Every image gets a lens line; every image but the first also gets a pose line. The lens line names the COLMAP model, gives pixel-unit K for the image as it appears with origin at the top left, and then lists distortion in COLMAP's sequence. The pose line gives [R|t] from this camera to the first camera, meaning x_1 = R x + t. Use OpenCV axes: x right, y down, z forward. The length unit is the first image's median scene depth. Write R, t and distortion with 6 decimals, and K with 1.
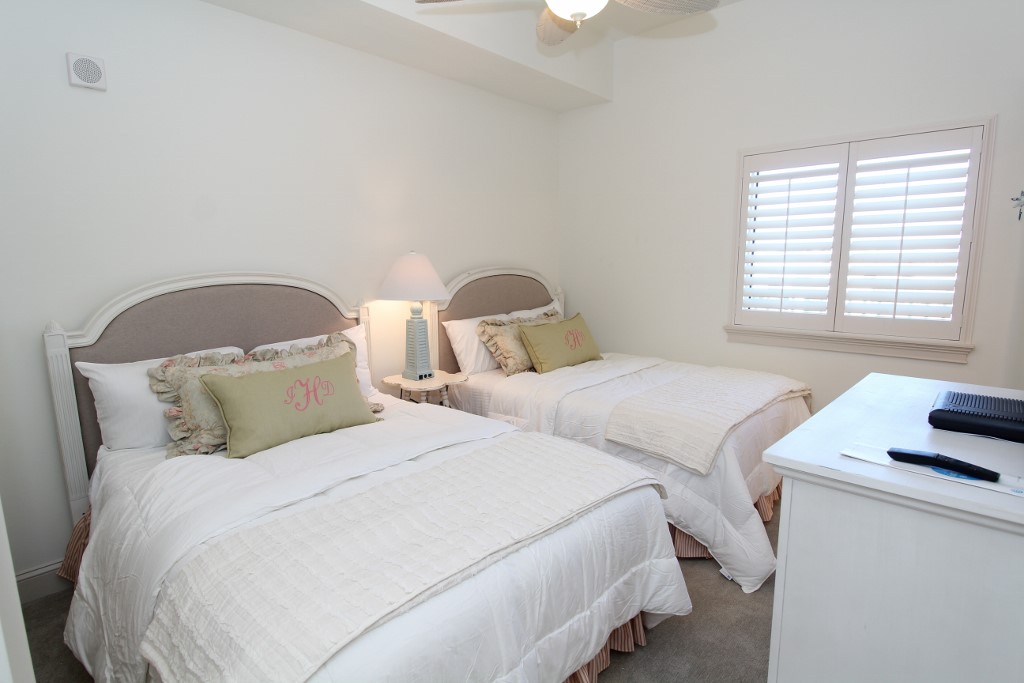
lens RADIAL K [[511.8, 0, 511.1], [0, 511.8, 344.8], [0, 0, 1]] dist [-0.023151, -0.000987]
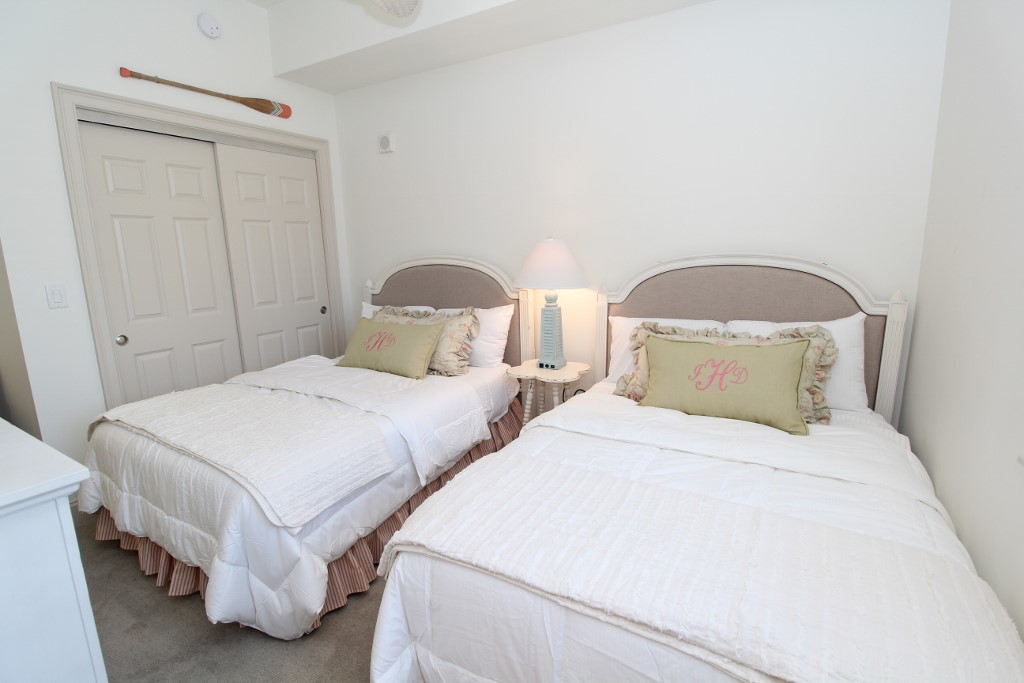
lens RADIAL K [[446.4, 0, 514.7], [0, 446.4, 338.1], [0, 0, 1]] dist [-0.000483, -0.000016]
pose [[0.261554, 0.191196, -0.946062, 0.568229], [-0.142300, 0.977111, 0.158130, -0.108302], [0.954641, 0.093265, 0.282775, 0.638935]]
